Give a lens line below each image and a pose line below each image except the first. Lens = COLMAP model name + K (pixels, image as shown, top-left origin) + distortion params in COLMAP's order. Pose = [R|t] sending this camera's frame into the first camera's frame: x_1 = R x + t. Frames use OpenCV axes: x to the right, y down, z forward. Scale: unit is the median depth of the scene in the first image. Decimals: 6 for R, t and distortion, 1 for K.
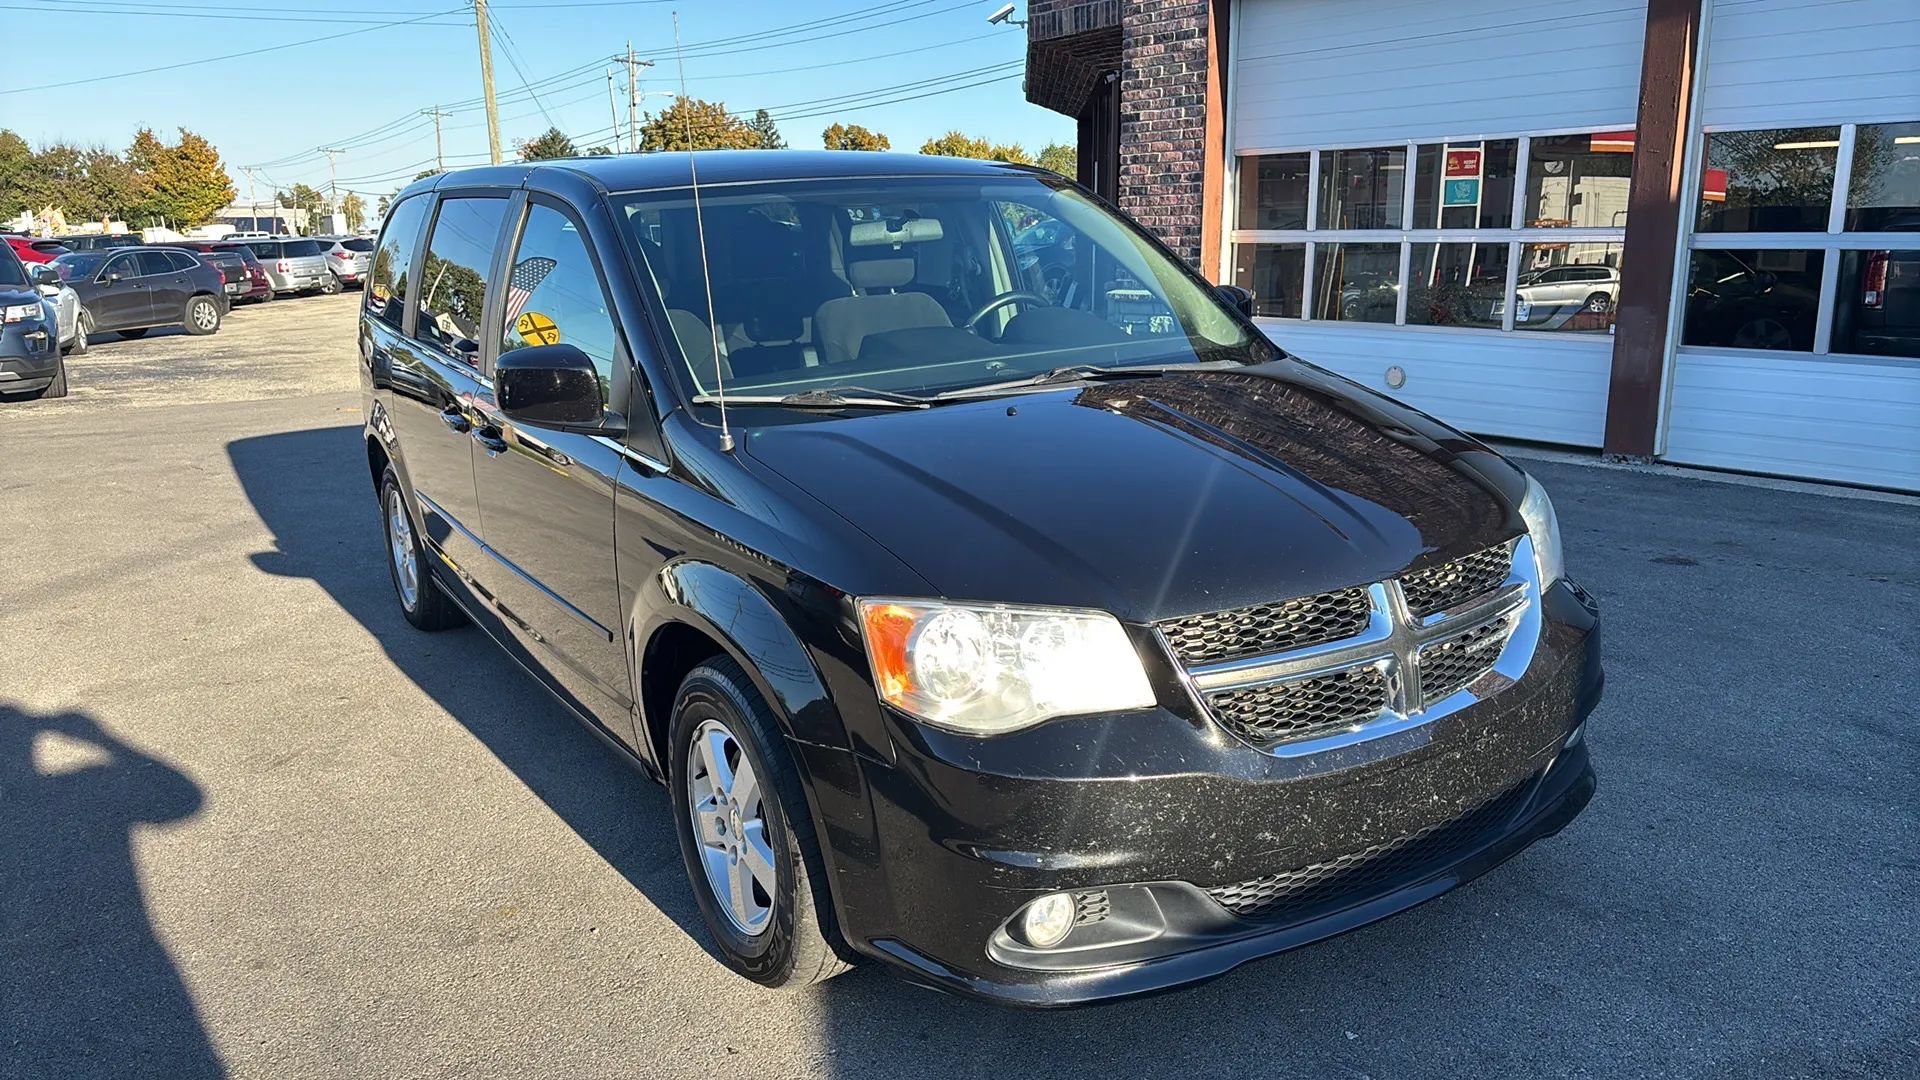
lens RADIAL K [[1387.5, 0, 937.8], [0, 1387.5, 539.6], [0, 0, 1]] dist [0.053336, -0.057837]
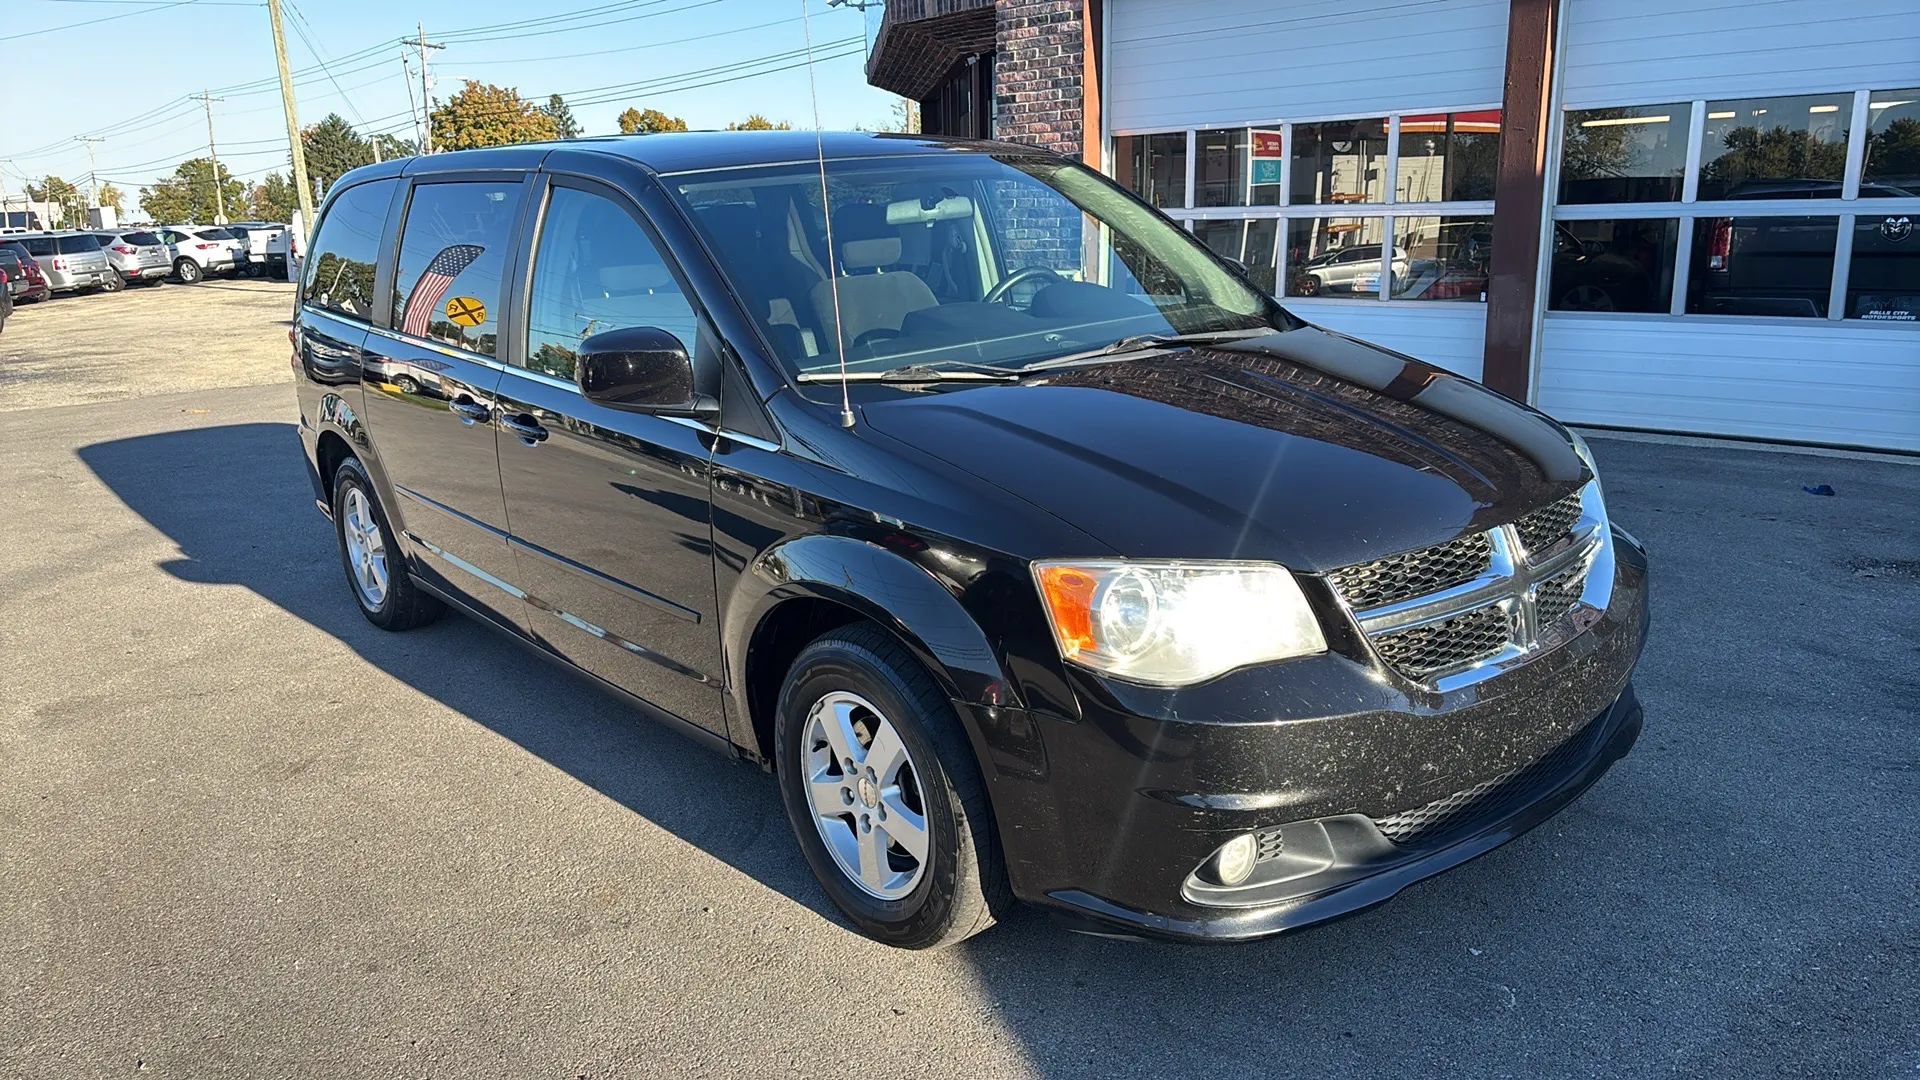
lens RADIAL K [[1387.5, 0, 916.3], [0, 1387.5, 536.8], [0, 0, 1]] dist [0.053336, -0.057837]
pose [[0.992523, -0.041343, 0.114846, -0.123167], [0.040335, 0.999125, 0.011094, 0.004092], [-0.115205, -0.006379, 0.993321, -0.007176]]
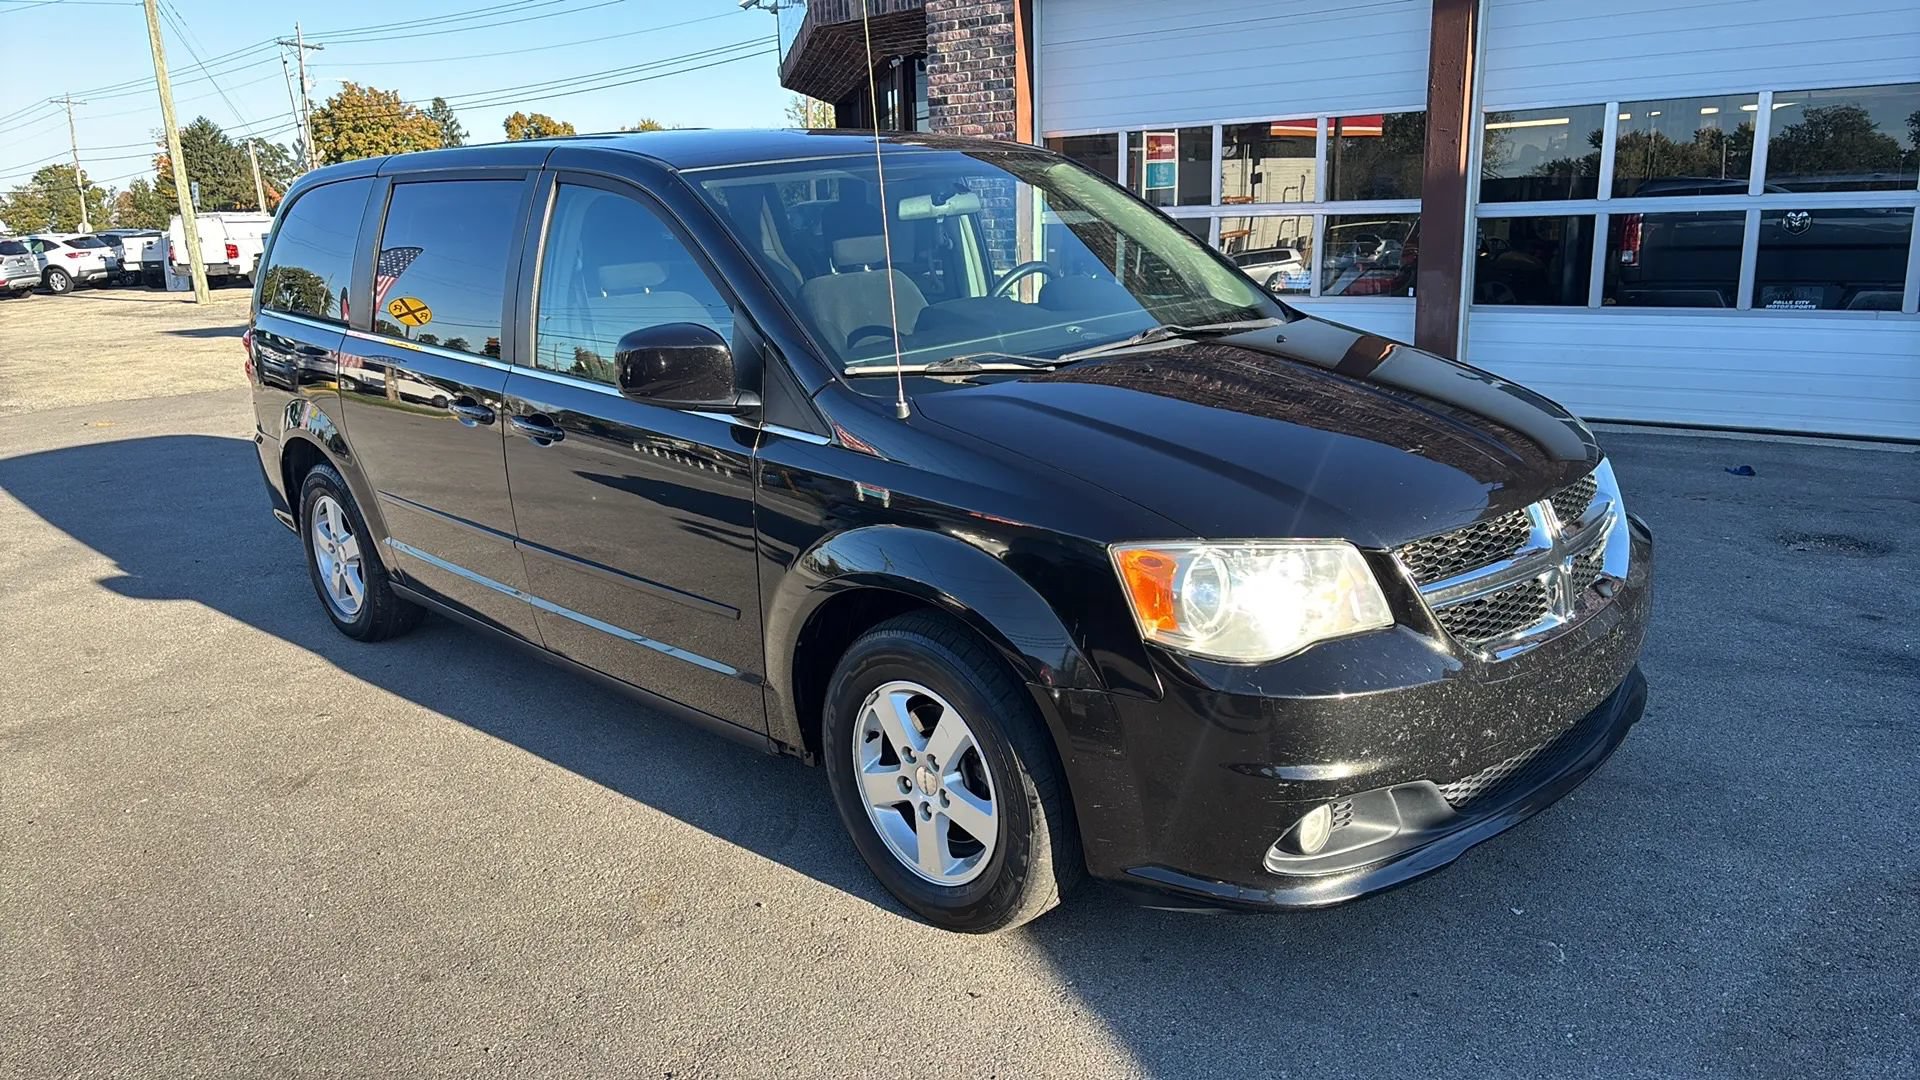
lens RADIAL K [[1387.5, 0, 926.9], [0, 1387.5, 536.5], [0, 0, 1]] dist [0.053336, -0.057837]
pose [[0.979460, -0.063669, 0.191320, -0.185863], [0.062505, 0.997971, 0.012124, 0.006674], [-0.191704, 0.000084, 0.981453, -0.003500]]
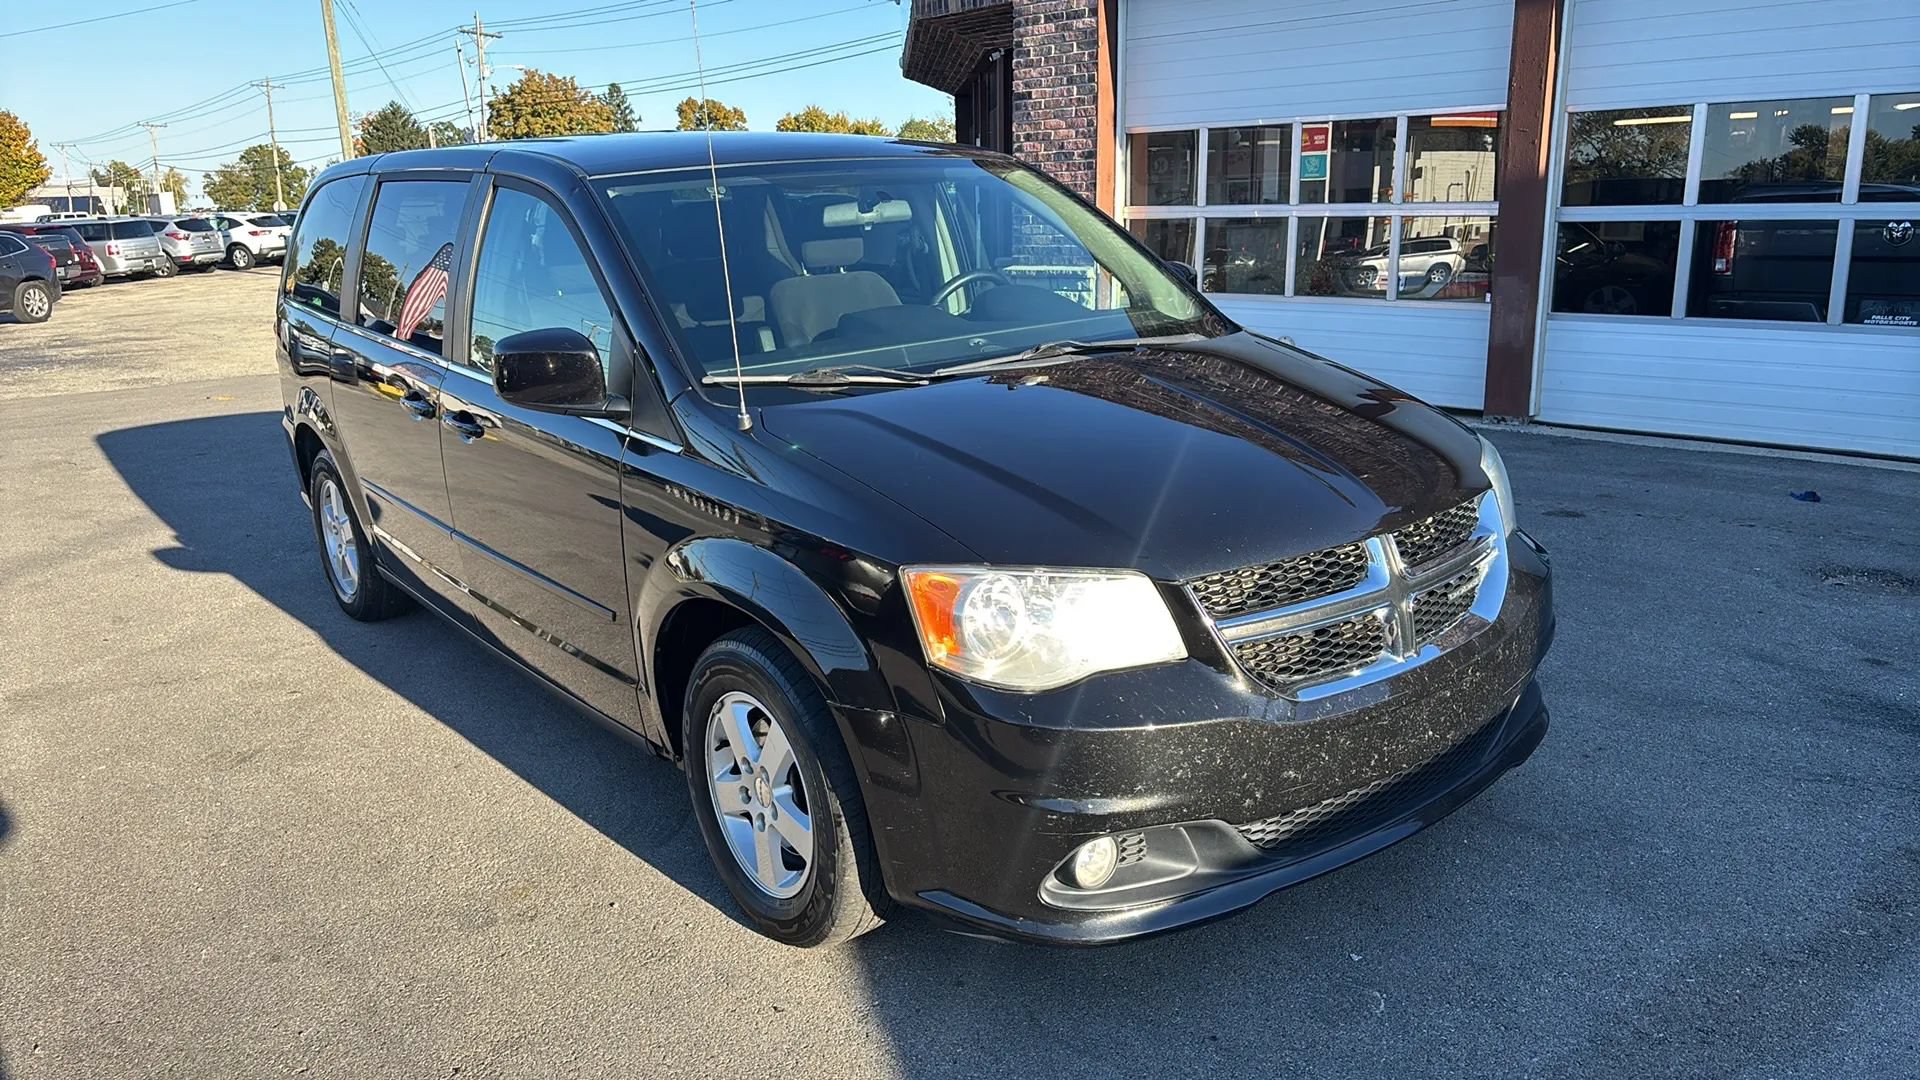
lens RADIAL K [[1387.5, 0, 949.0], [0, 1387.5, 528.3], [0, 0, 1]] dist [0.053336, -0.057837]
pose [[0.994473, -0.030336, 0.100513, -0.059505], [0.029407, 0.999510, 0.010717, 0.001300], [-0.100789, -0.007702, 0.994878, -0.020745]]
